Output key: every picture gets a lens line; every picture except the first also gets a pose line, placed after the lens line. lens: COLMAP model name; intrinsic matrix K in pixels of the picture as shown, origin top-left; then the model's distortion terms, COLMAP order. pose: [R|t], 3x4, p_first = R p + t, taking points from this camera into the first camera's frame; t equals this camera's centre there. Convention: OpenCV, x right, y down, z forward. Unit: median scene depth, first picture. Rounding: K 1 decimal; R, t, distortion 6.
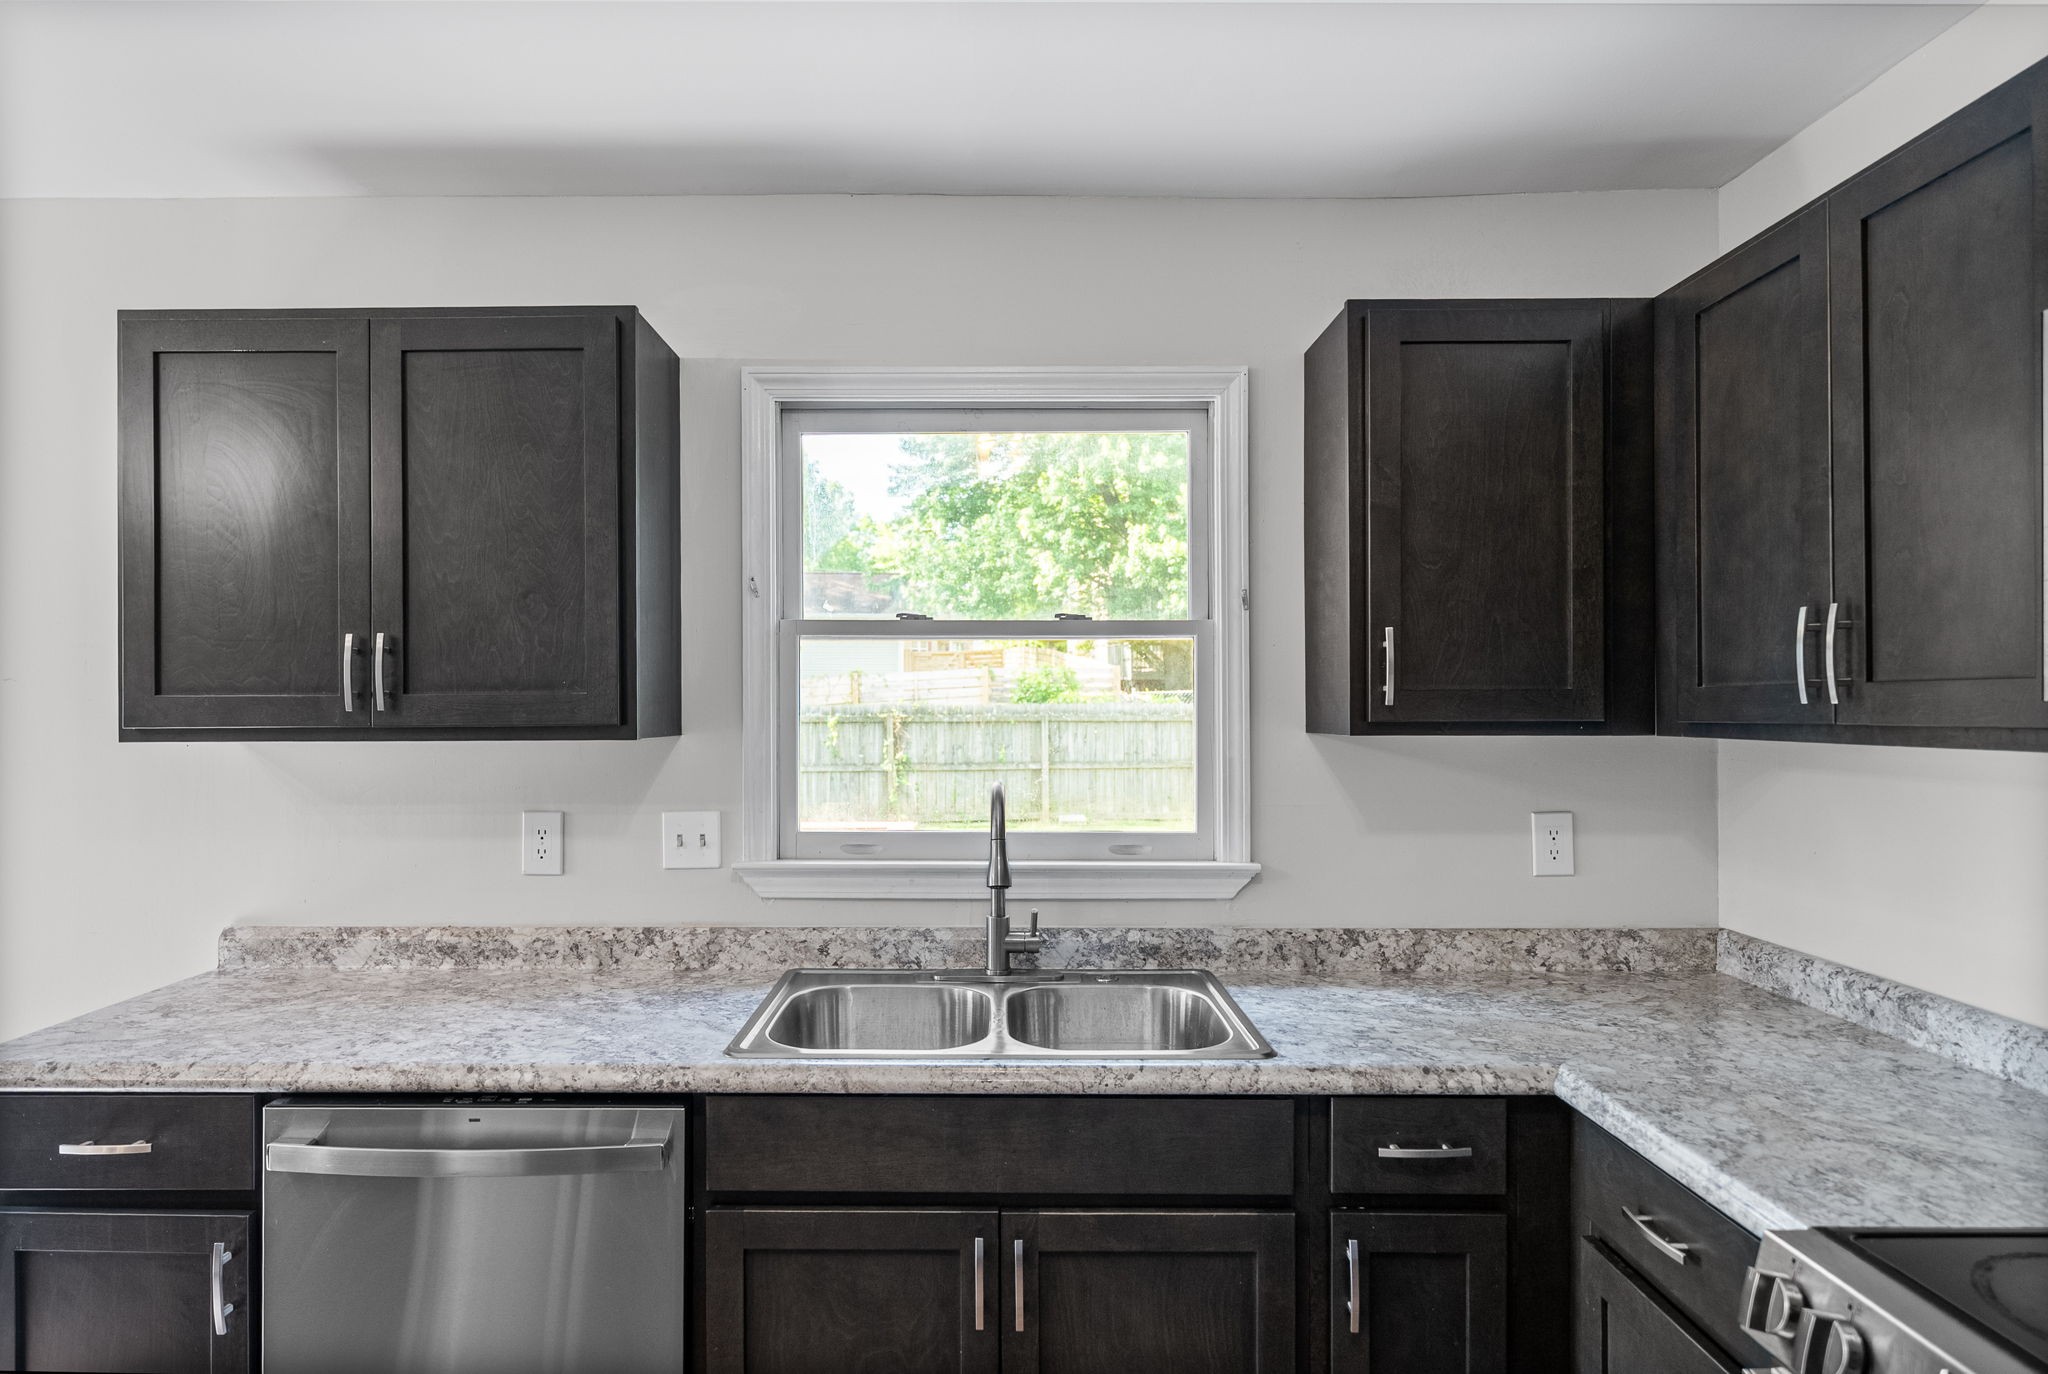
lens RADIAL K [[1065.7, 0, 1266.3], [0, 1065.7, 689.4], [0, 0, 1]] dist [-0.003401, -0.000063]
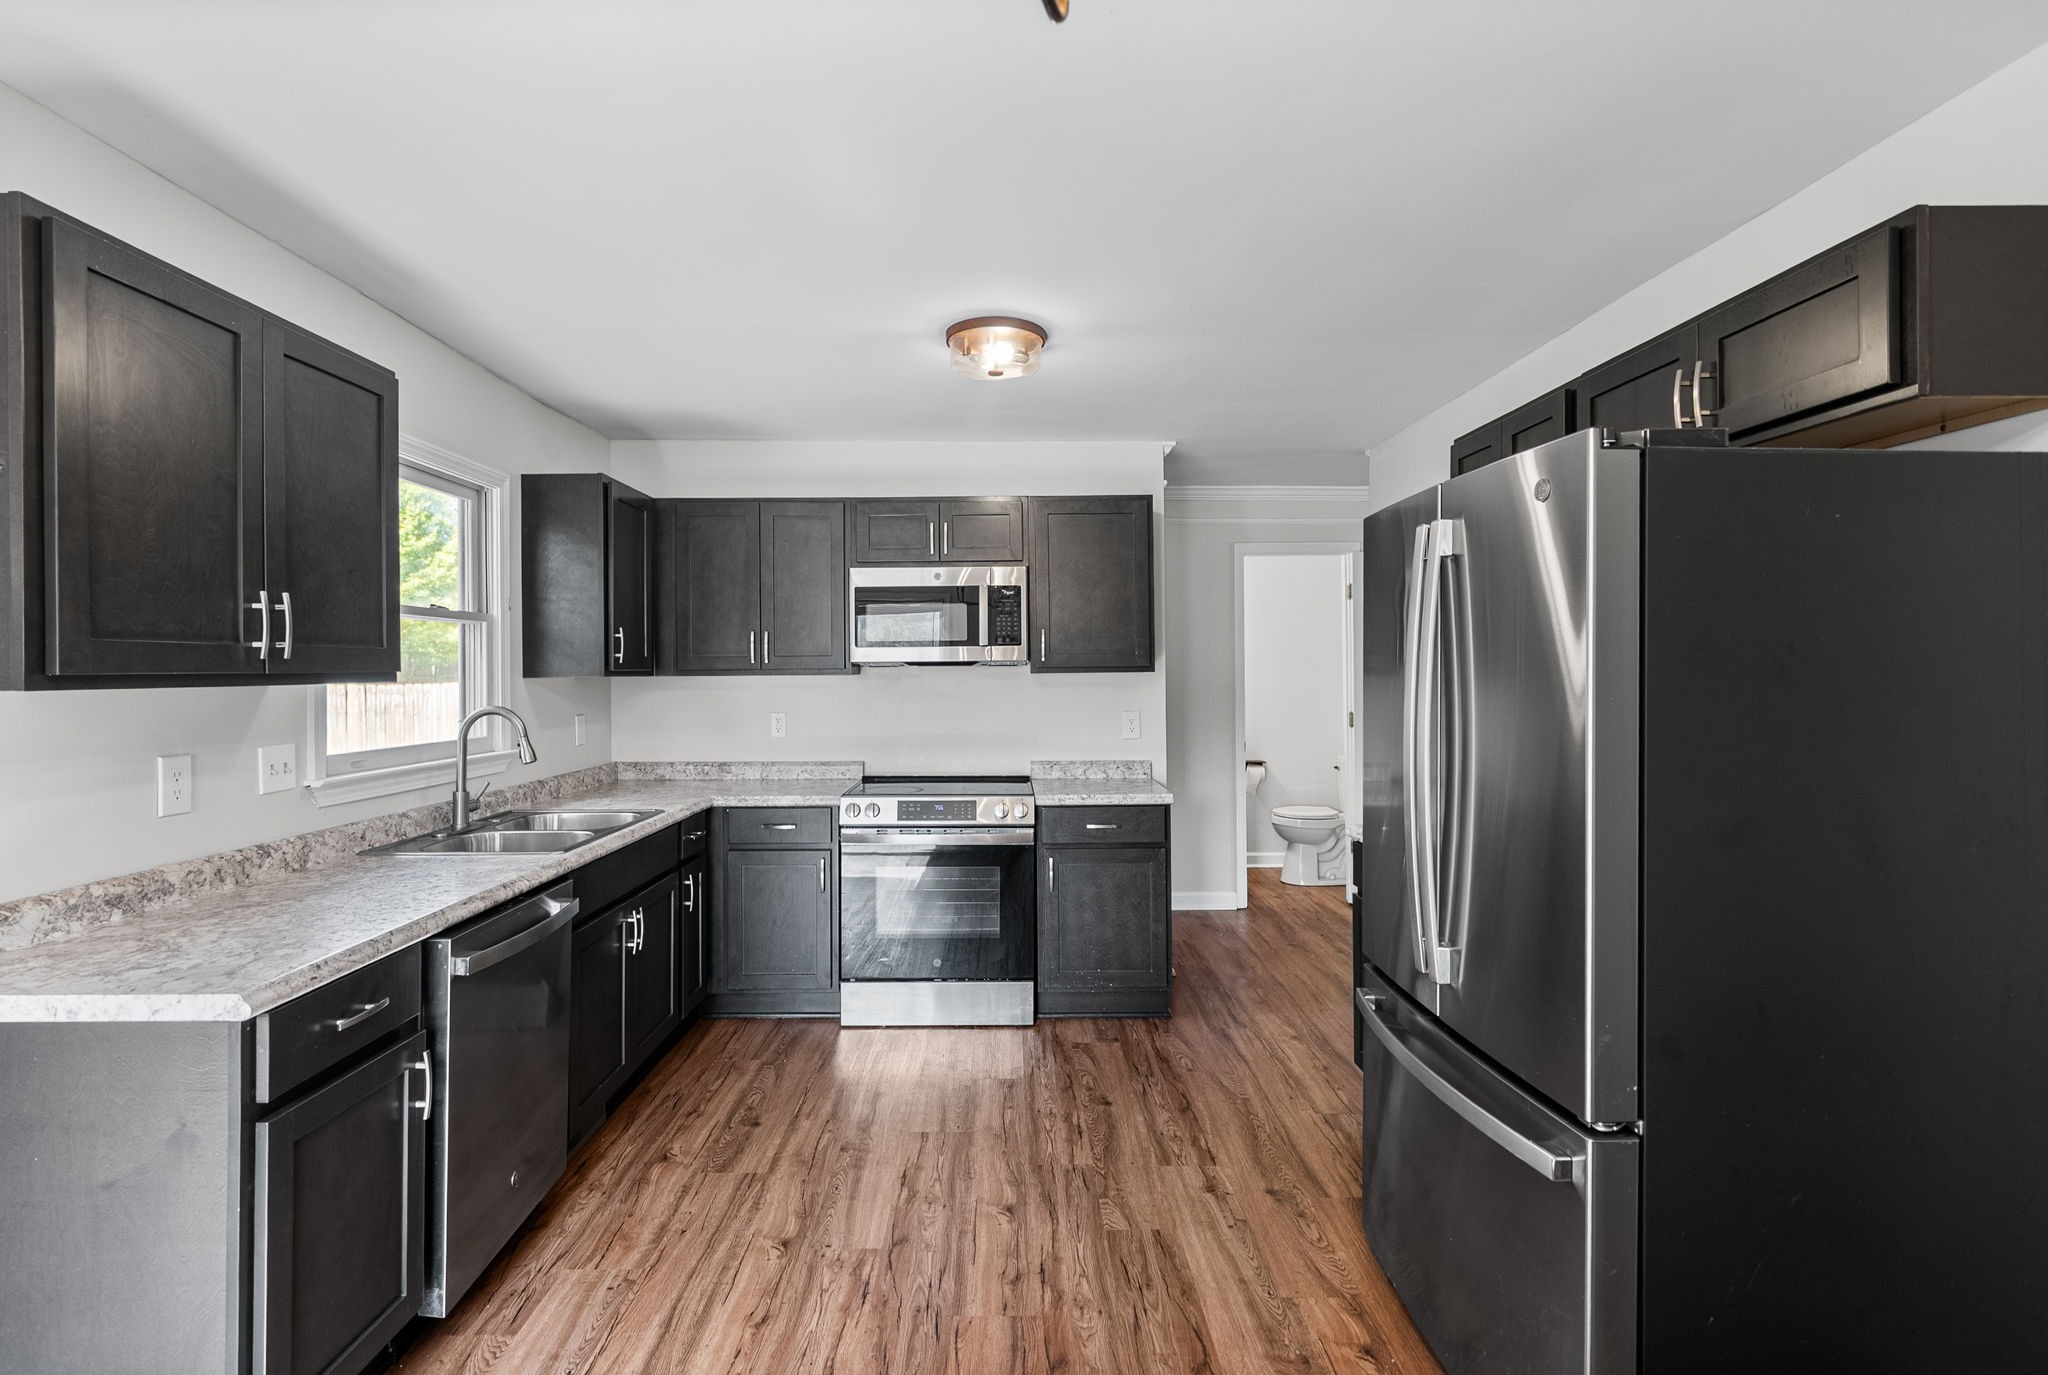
lens RADIAL K [[983.5, 0, 1031.2], [0, 983.5, 670.6], [0, 0, 1]] dist [0.001341, -0.000138]
pose [[-0.034081, 0.002182, 0.999417, -1.718883], [0.009734, 0.999951, -0.001852, 0.039837], [-0.999372, 0.009665, -0.034101, 0.174902]]
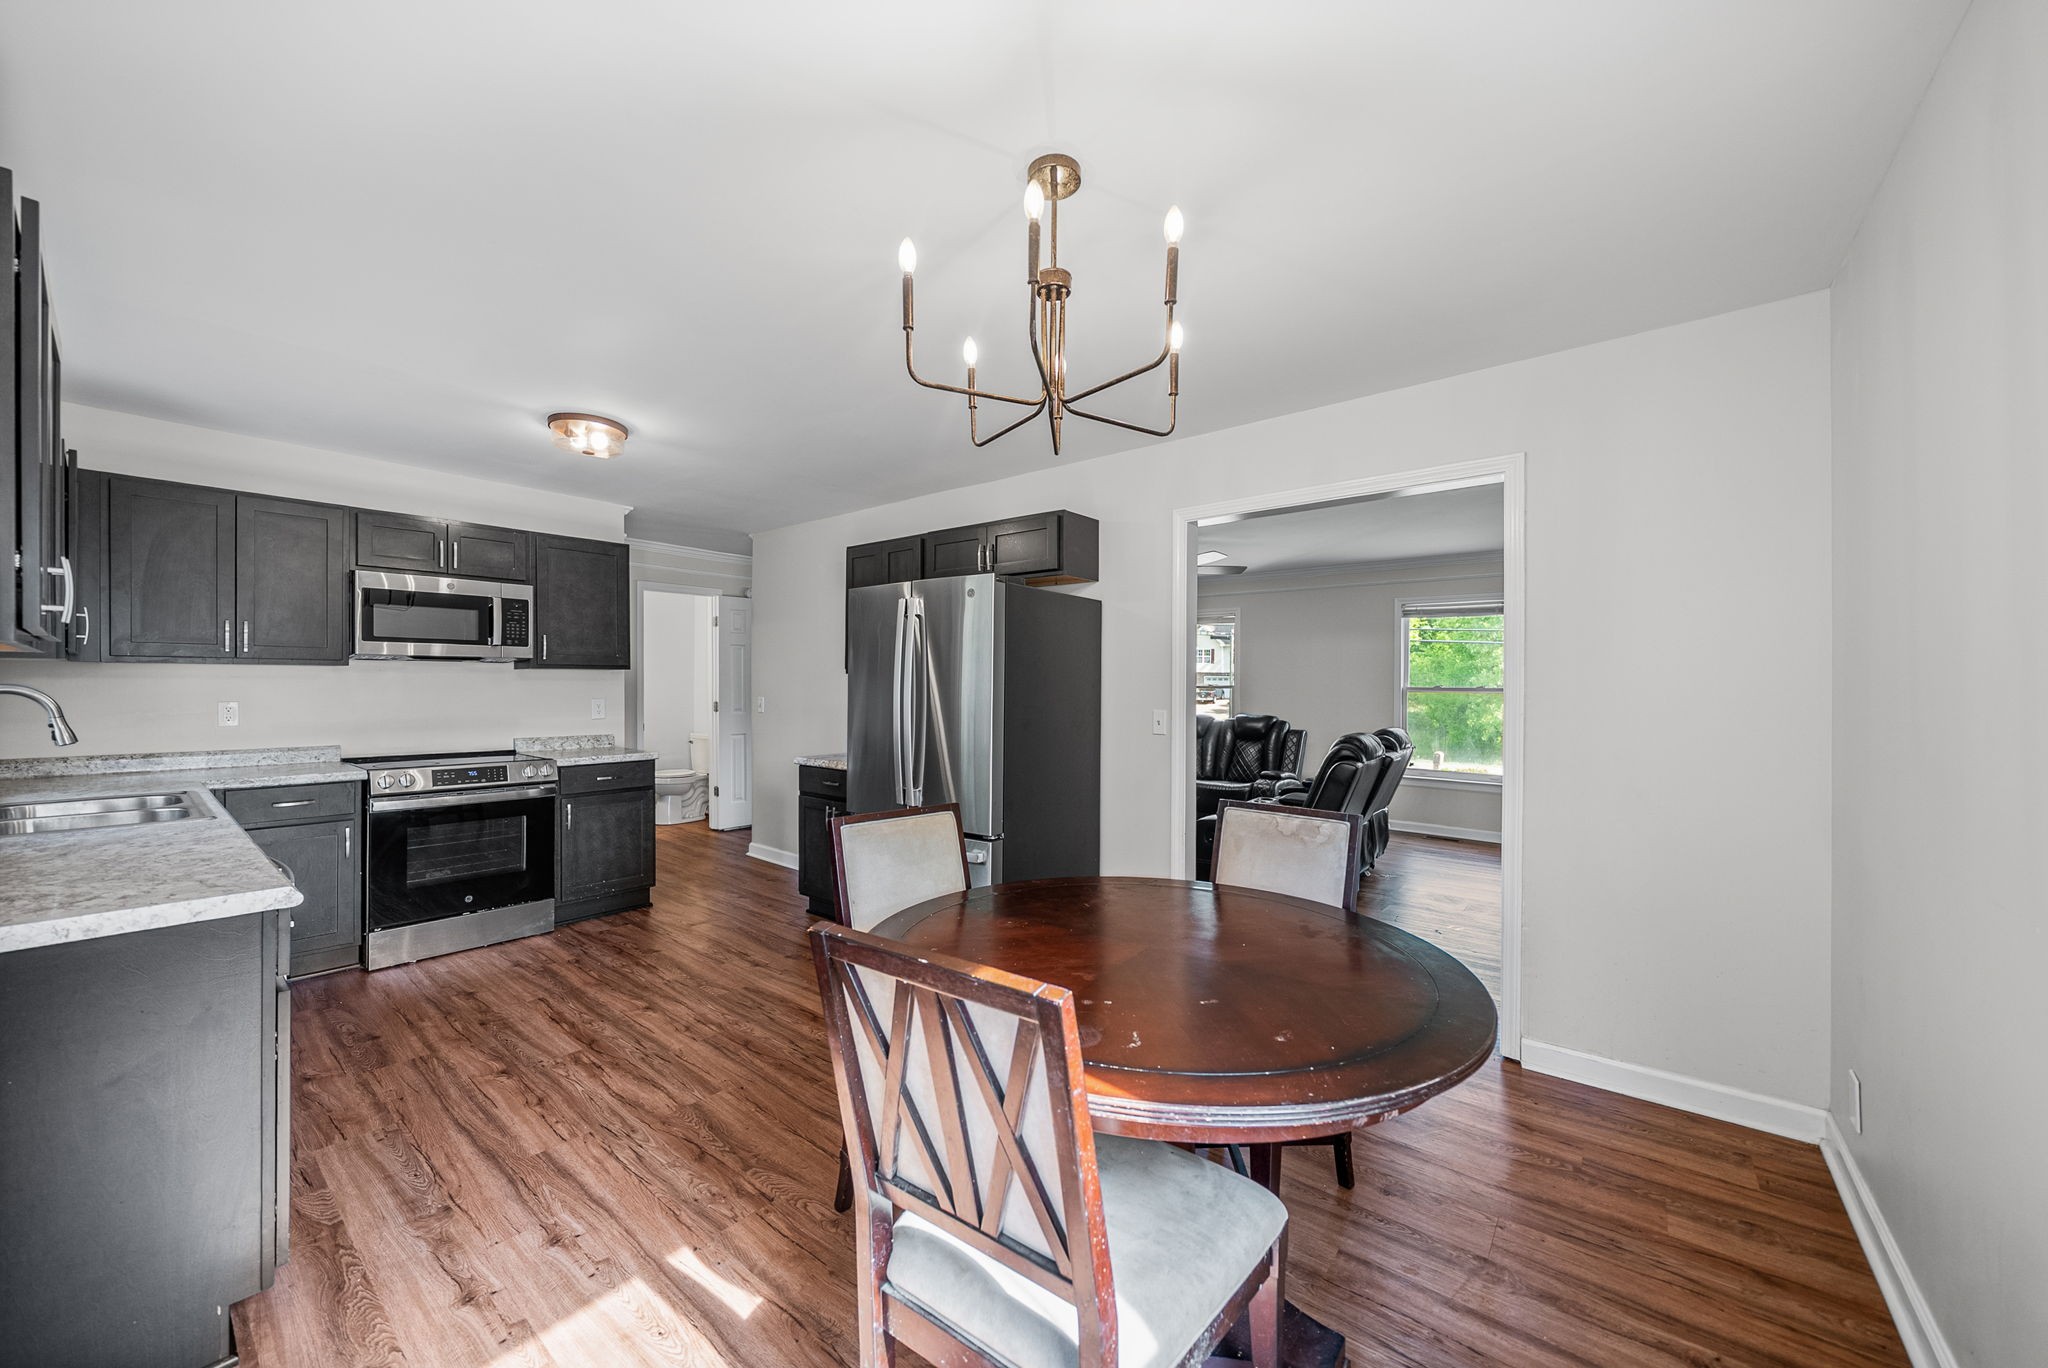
lens RADIAL K [[729.8, 0, 1032.5], [0, 729.8, 687.6], [0, 0, 1]] dist [-0.000379, -0.000051]
pose [[-0.792669, -0.004765, 0.609633, -1.947575], [-0.000300, 0.999972, 0.007425, 0.078380], [-0.609652, 0.005702, -0.792649, 0.852975]]
